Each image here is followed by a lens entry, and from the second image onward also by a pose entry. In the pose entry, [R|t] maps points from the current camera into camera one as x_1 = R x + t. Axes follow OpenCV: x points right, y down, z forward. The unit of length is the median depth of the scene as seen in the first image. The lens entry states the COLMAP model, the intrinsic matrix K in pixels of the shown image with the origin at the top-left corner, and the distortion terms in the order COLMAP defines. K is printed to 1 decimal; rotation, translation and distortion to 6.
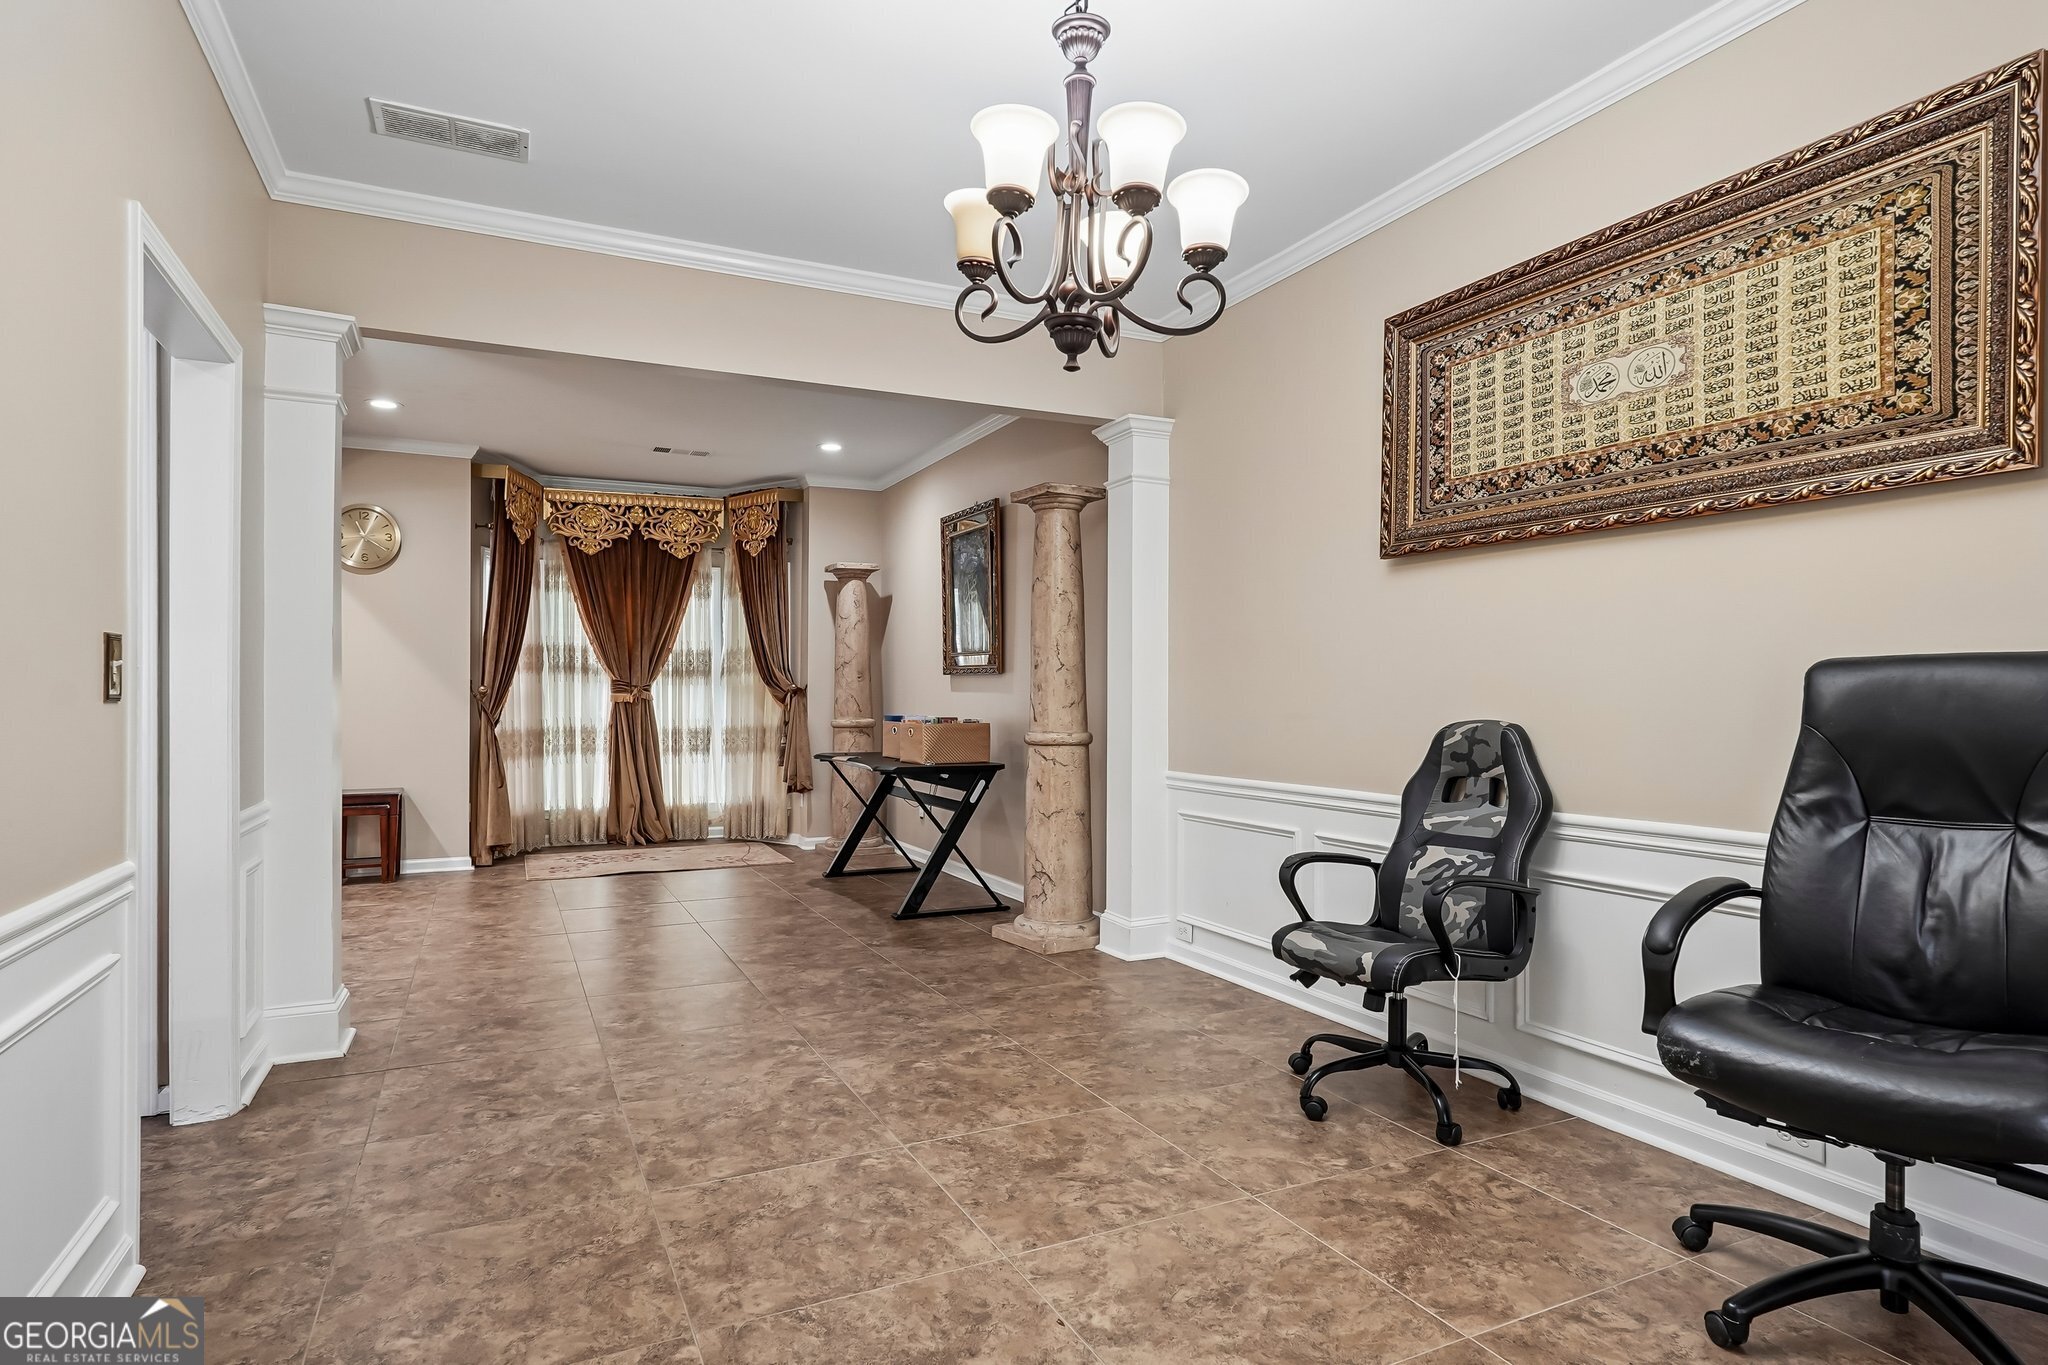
lens RADIAL K [[1095.8, 0, 1030.1], [0, 1095.8, 690.6], [0, 0, 1]] dist [-0.010227, 0.000459]
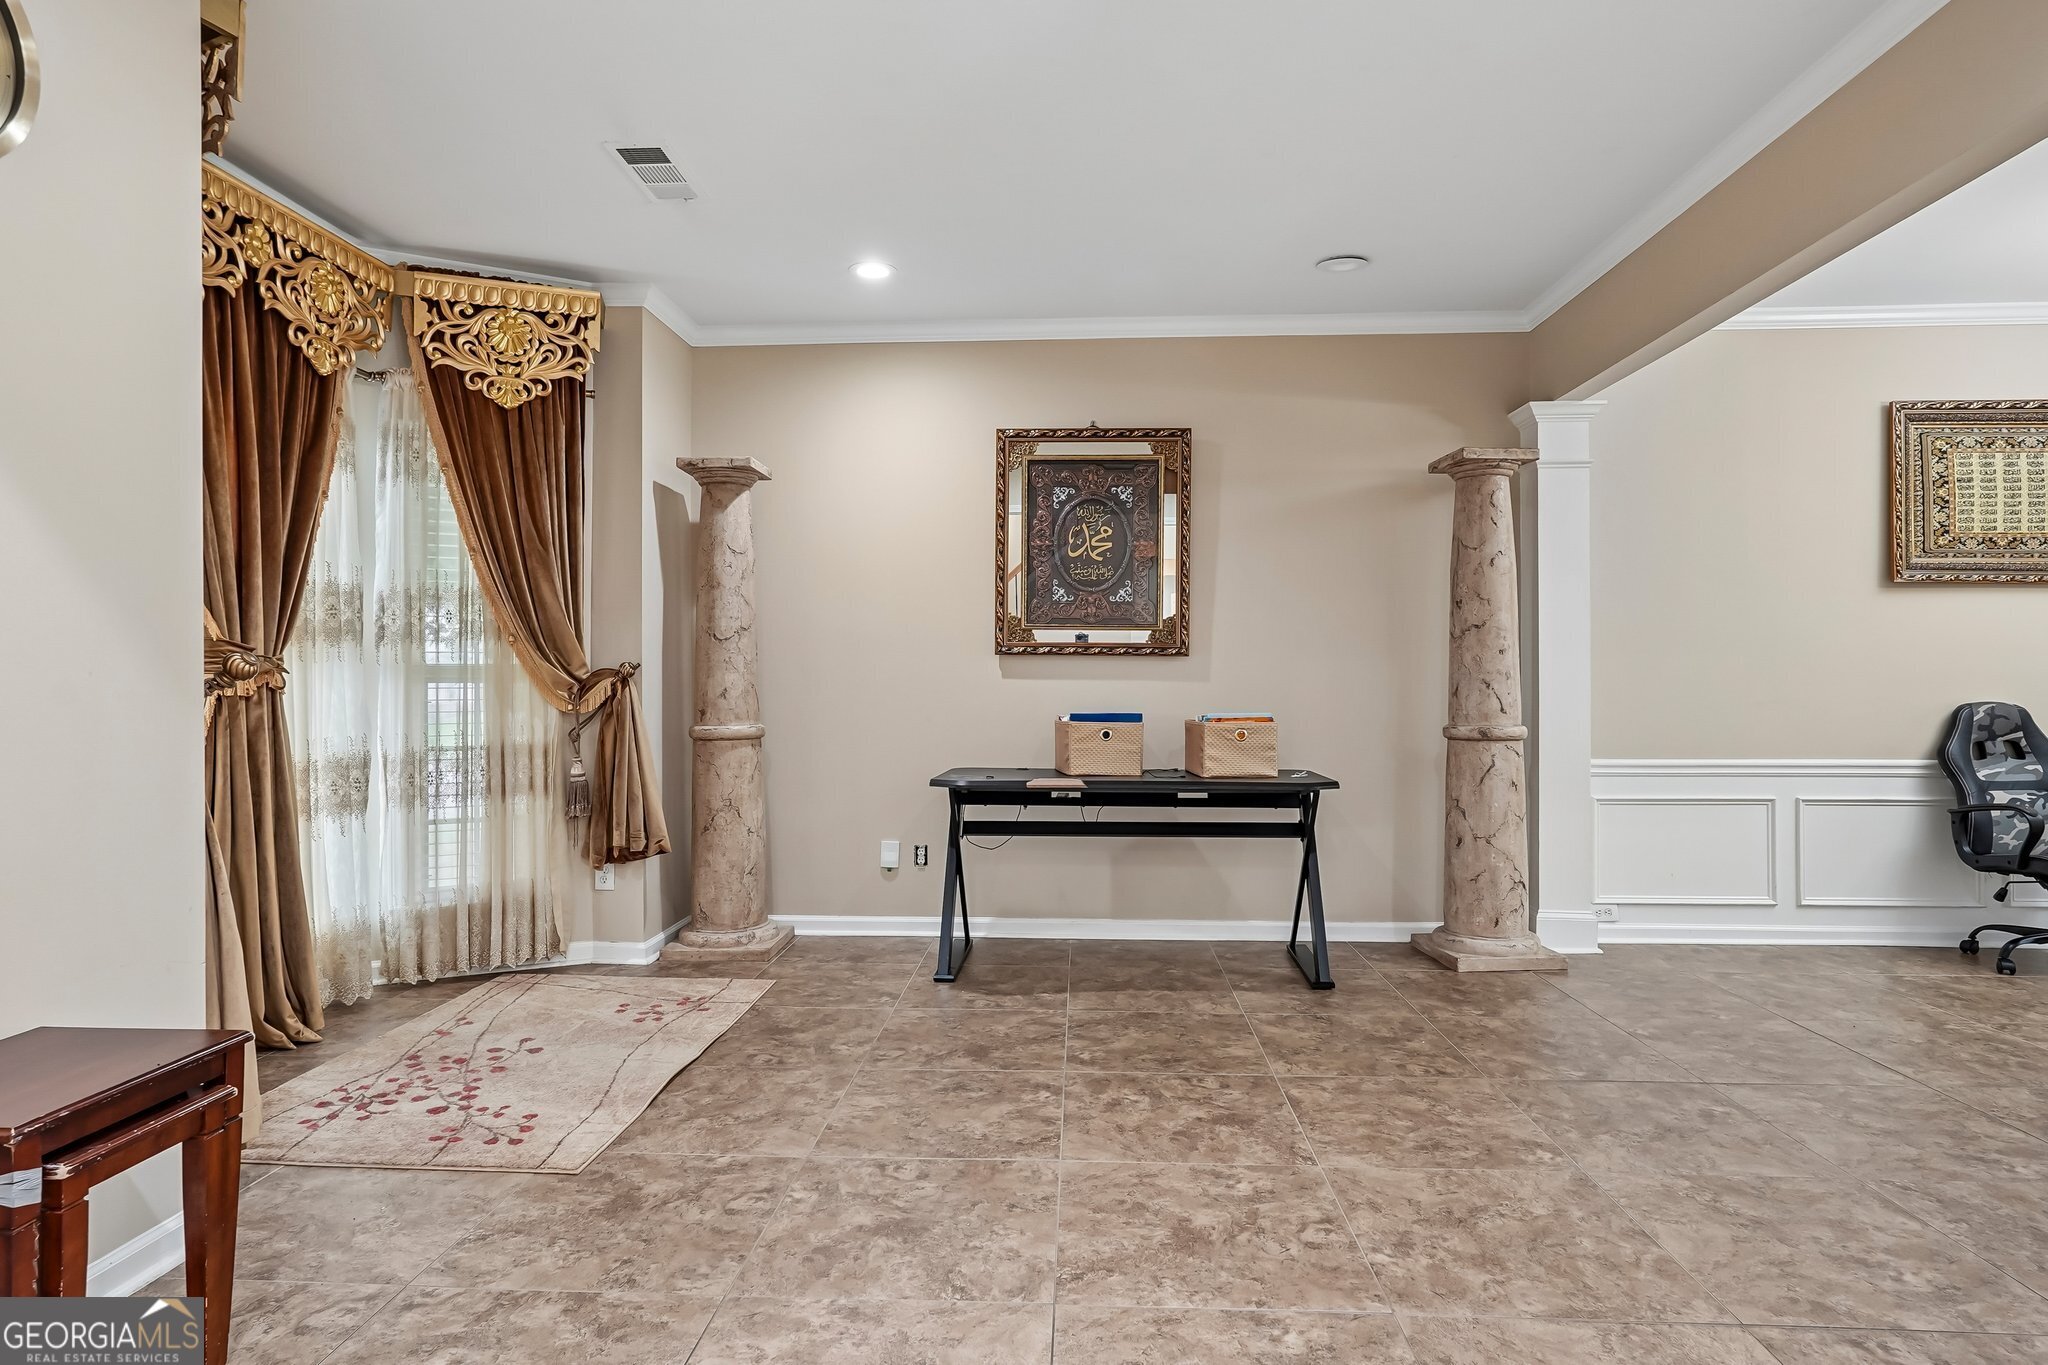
lens RADIAL K [[1103.9, 0, 1025.5], [0, 1103.9, 686.2], [0, 0, 1]] dist [-0.017319, 0.011957]
pose [[0.486807, 0.002755, 0.873505, -0.979692], [-0.004077, 0.999991, -0.000881, 0.008122], [-0.873500, -0.003132, 0.486814, 0.924425]]
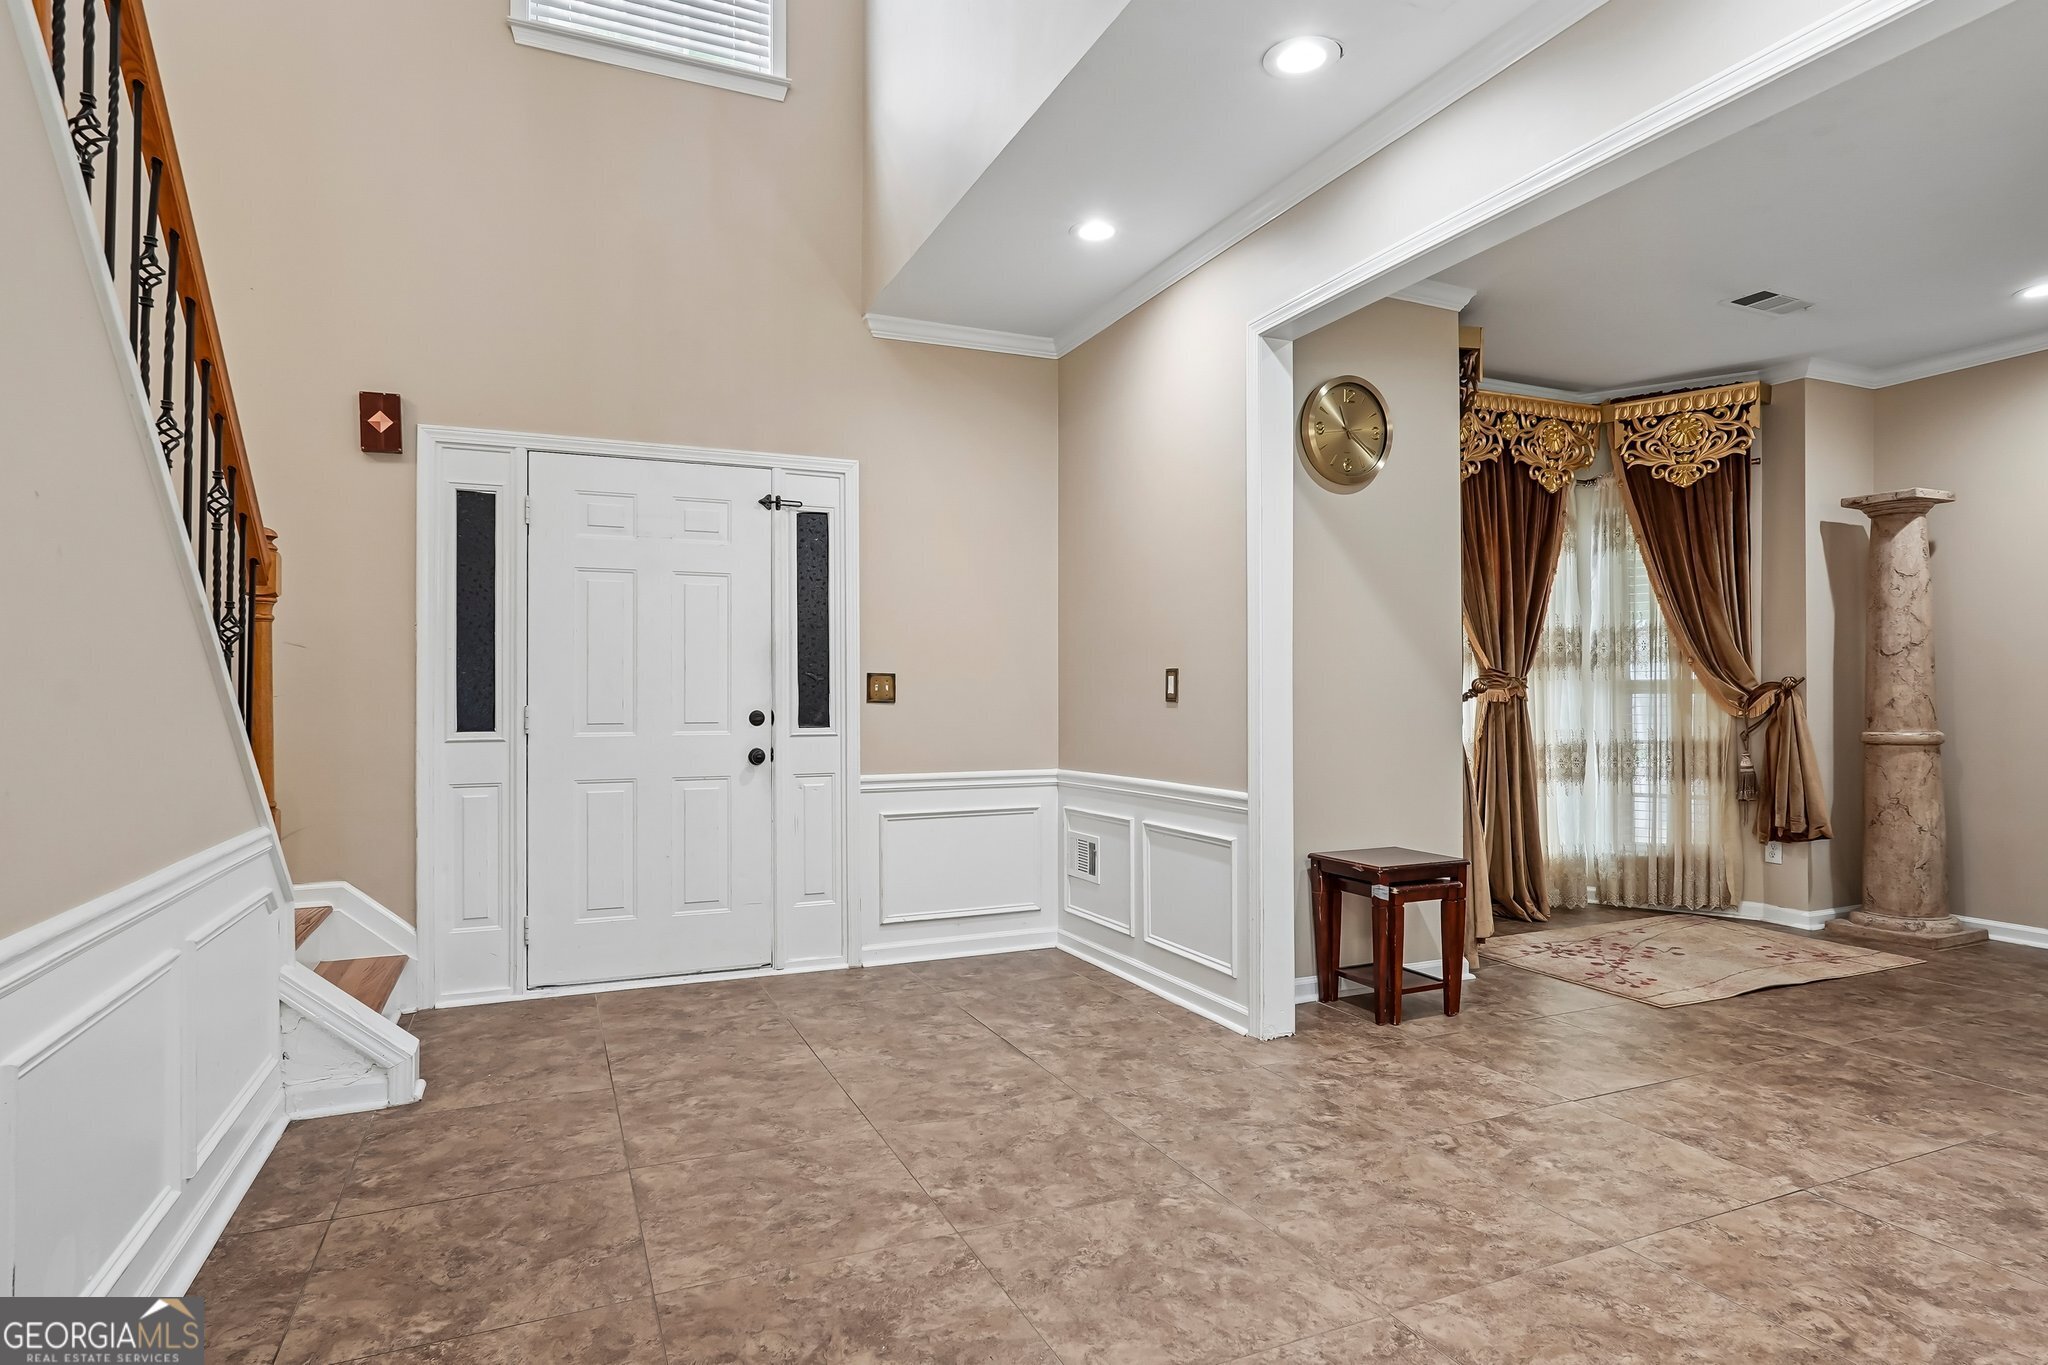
lens RADIAL K [[1095.1, 0, 1032.3], [0, 1095.1, 677.4], [0, 0, 1]] dist [-0.016472, 0.013789]
pose [[0.999622, 0.002976, -0.027323, -1.072816], [-0.003316, 0.999918, -0.012388, 0.005702], [0.027284, 0.012474, 0.999550, 0.546973]]
